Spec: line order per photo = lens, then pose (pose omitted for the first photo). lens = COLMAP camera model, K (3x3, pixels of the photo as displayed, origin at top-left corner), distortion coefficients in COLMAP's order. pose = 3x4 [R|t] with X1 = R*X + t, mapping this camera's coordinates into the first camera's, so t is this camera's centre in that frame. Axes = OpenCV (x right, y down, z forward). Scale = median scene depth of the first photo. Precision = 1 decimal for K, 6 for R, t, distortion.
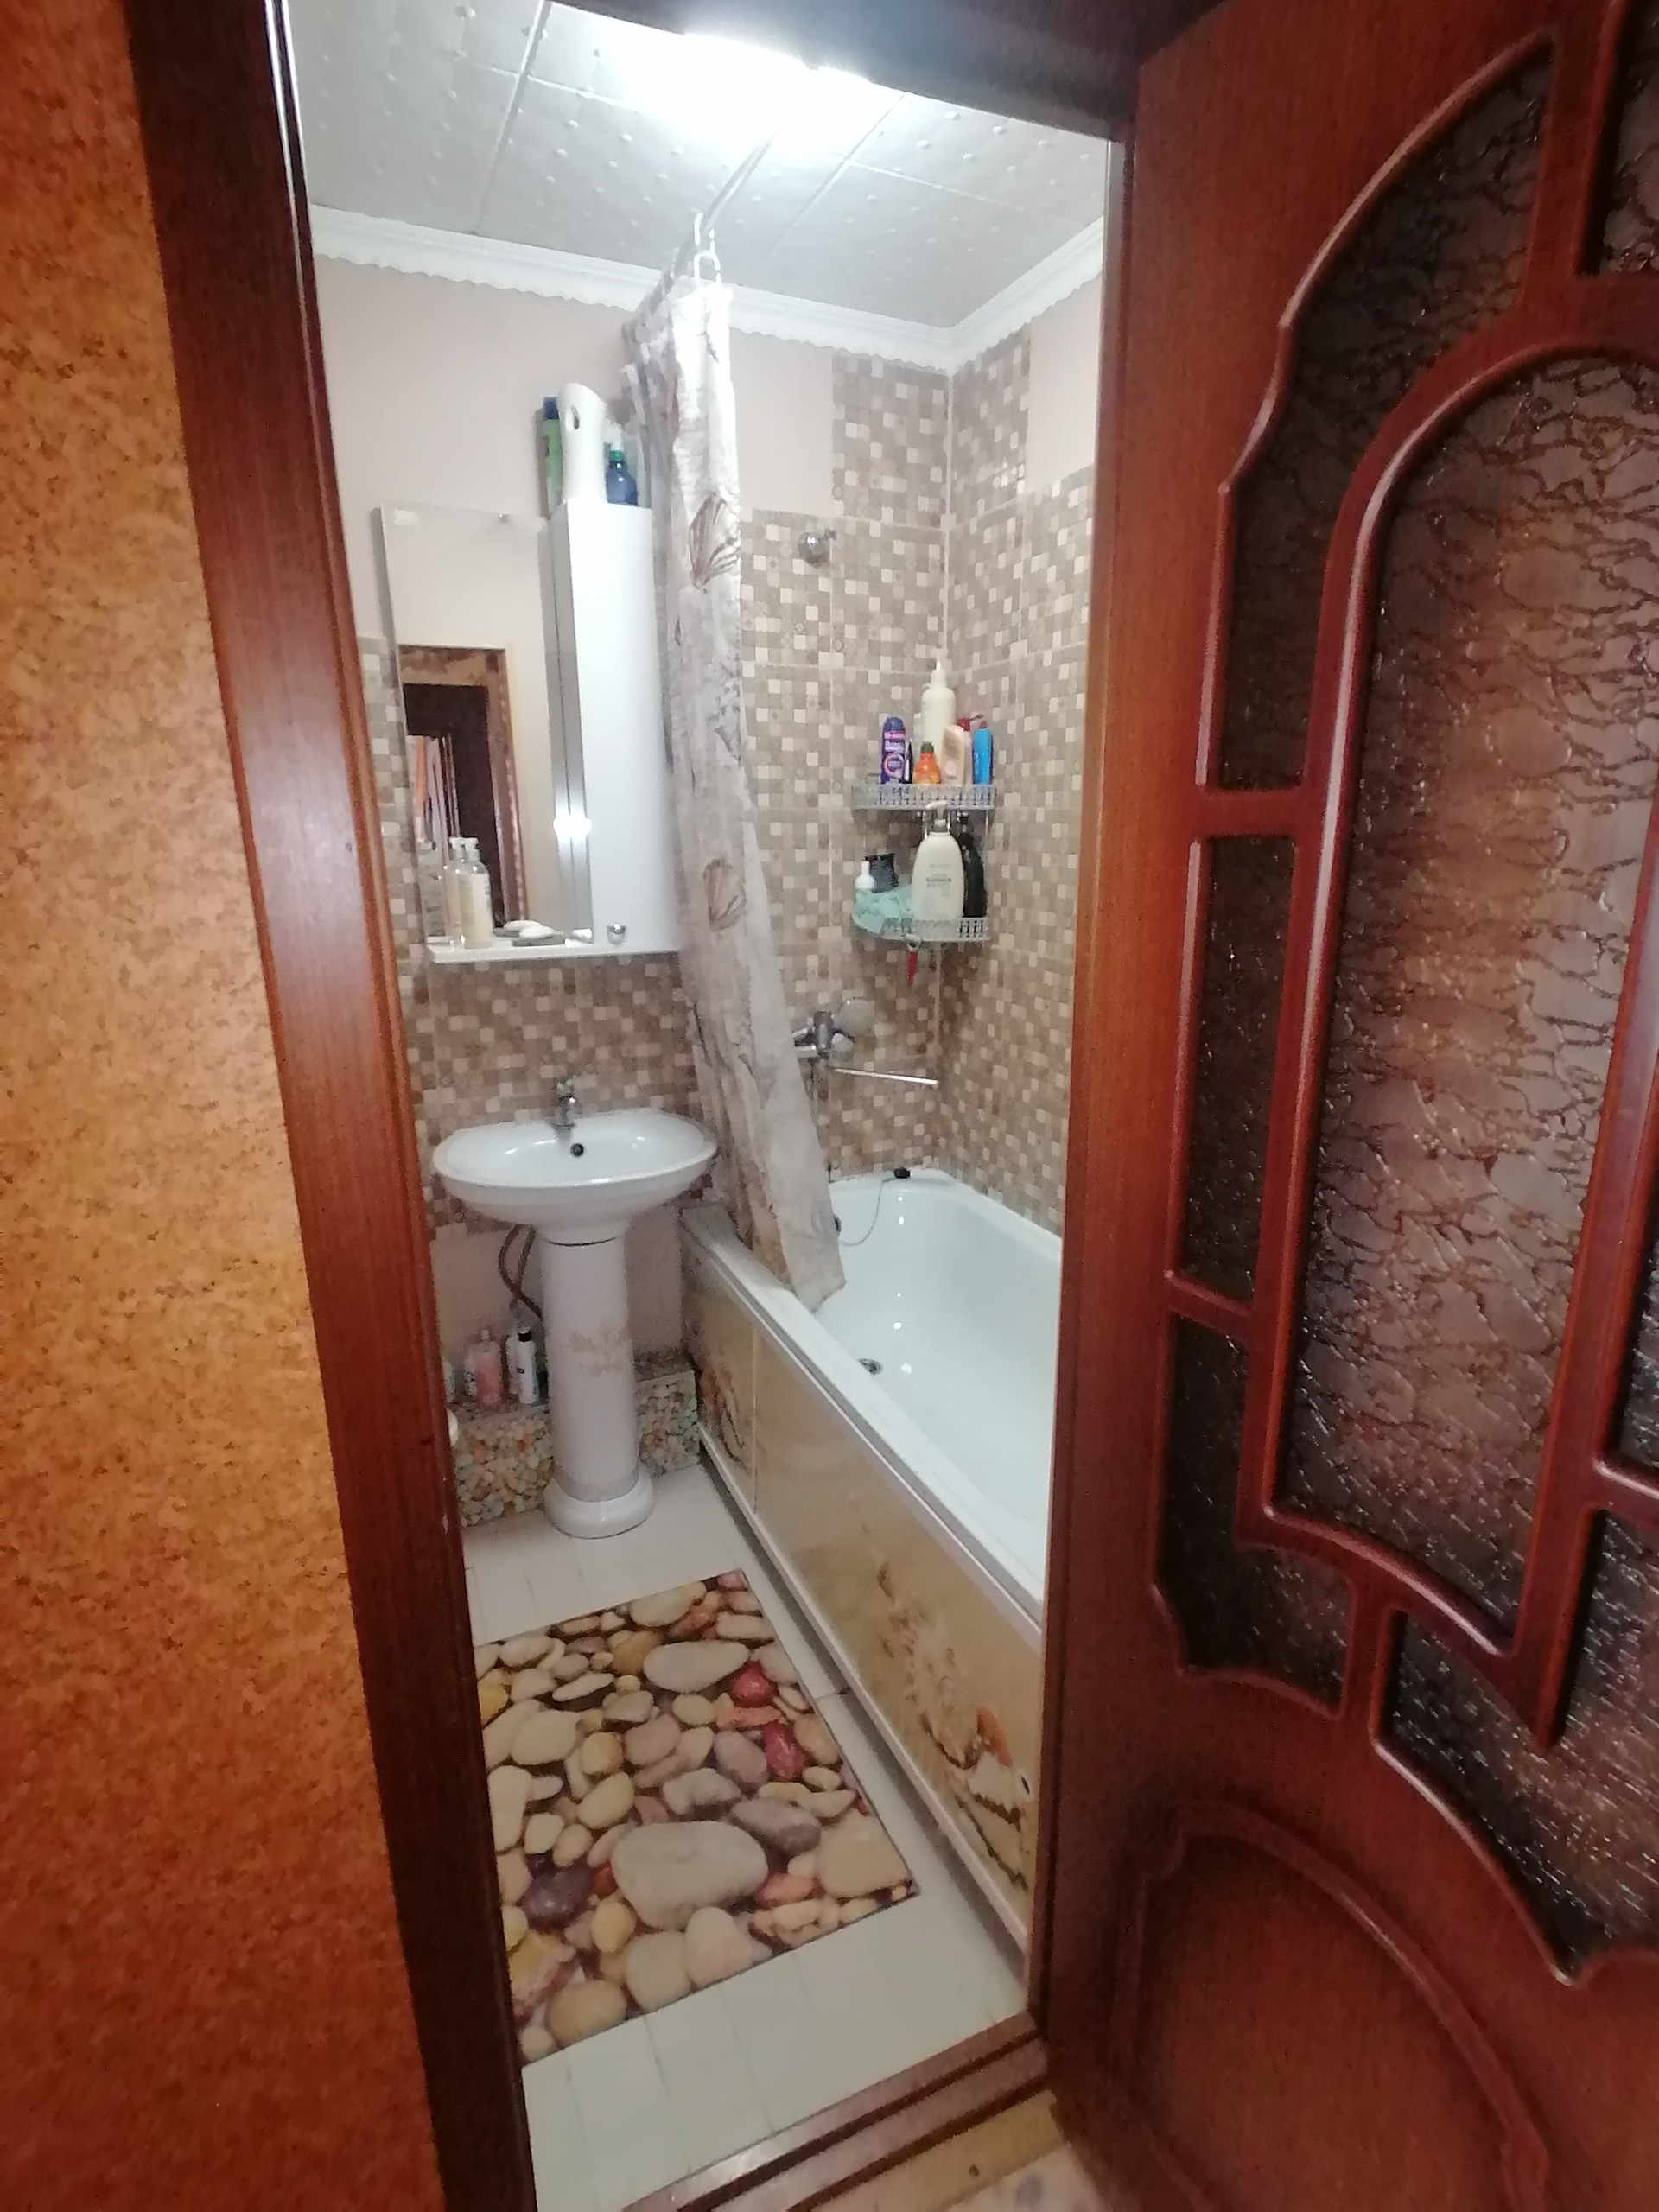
lens RADIAL K [[1069.2, 0, 828.2], [0, 1069.2, 1100.3], [0, 0, 1]] dist [0.029489, -0.035866]
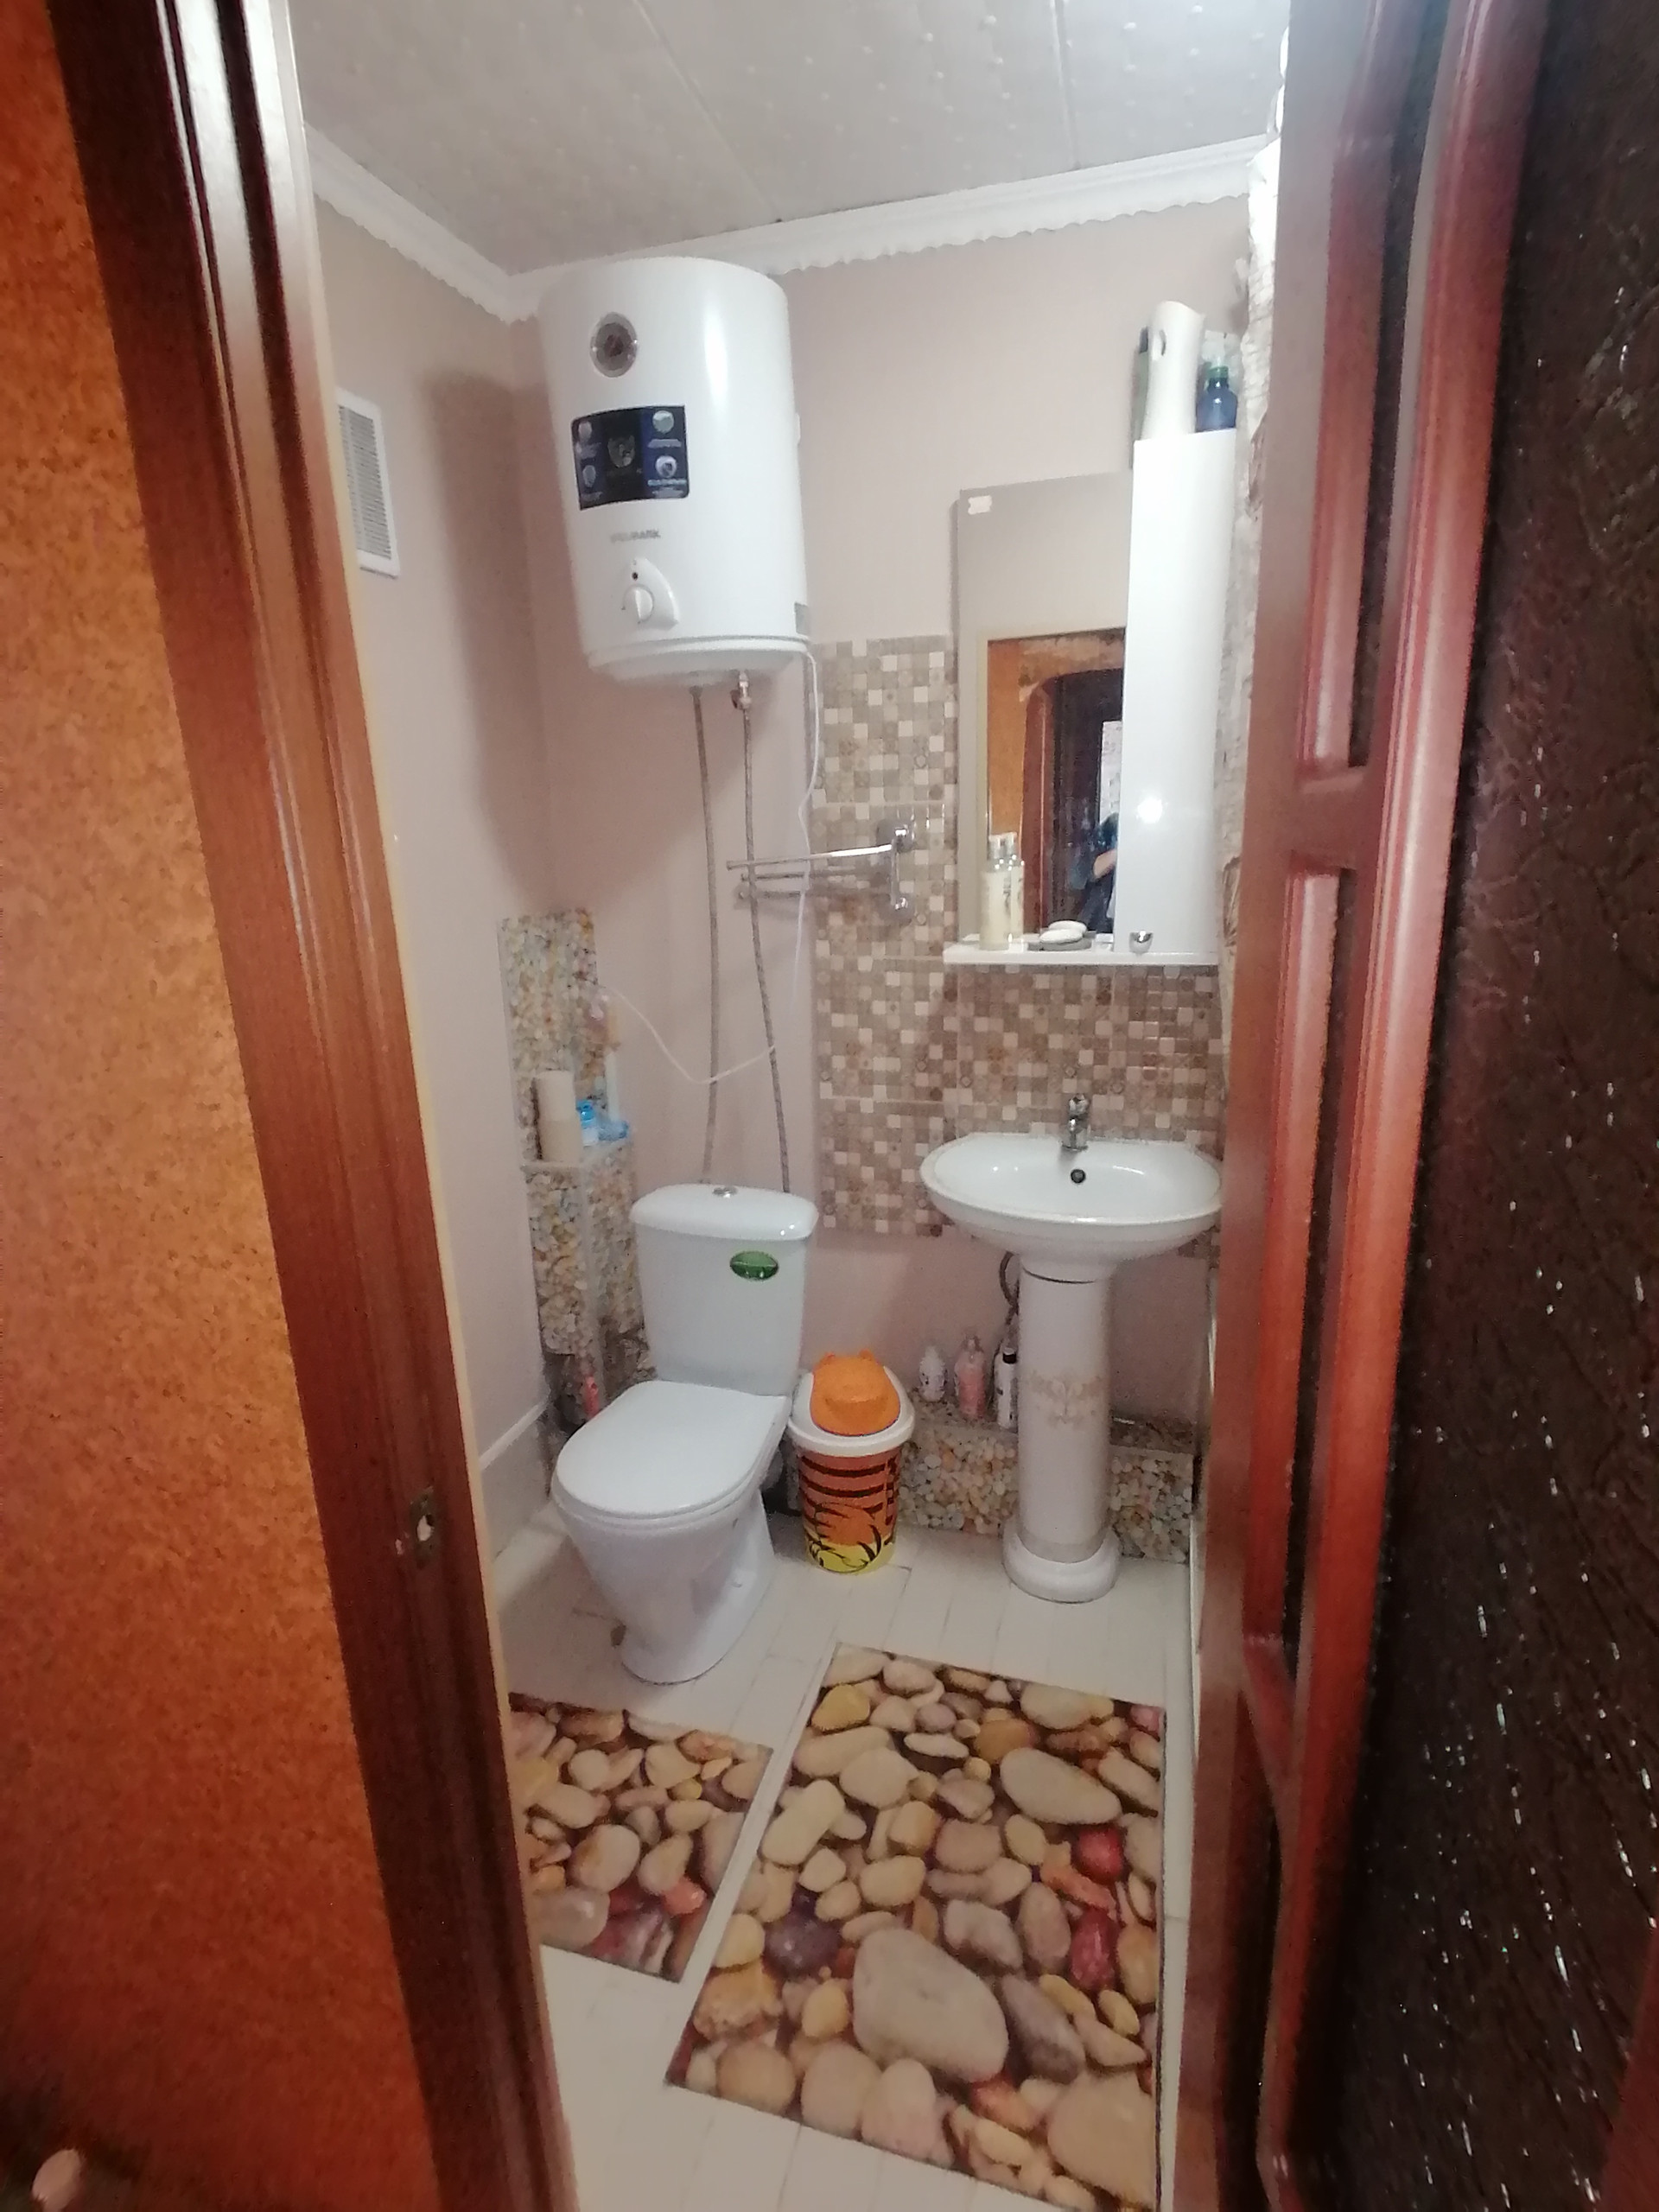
lens RADIAL K [[1069.2, 0, 828.2], [0, 1069.2, 1100.3], [0, 0, 1]] dist [0.029489, -0.035866]
pose [[0.749155, 0.146823, -0.645918, 0.227960], [-0.136533, 0.988413, 0.066321, -0.059934], [0.648171, 0.038504, 0.760520, 0.210175]]
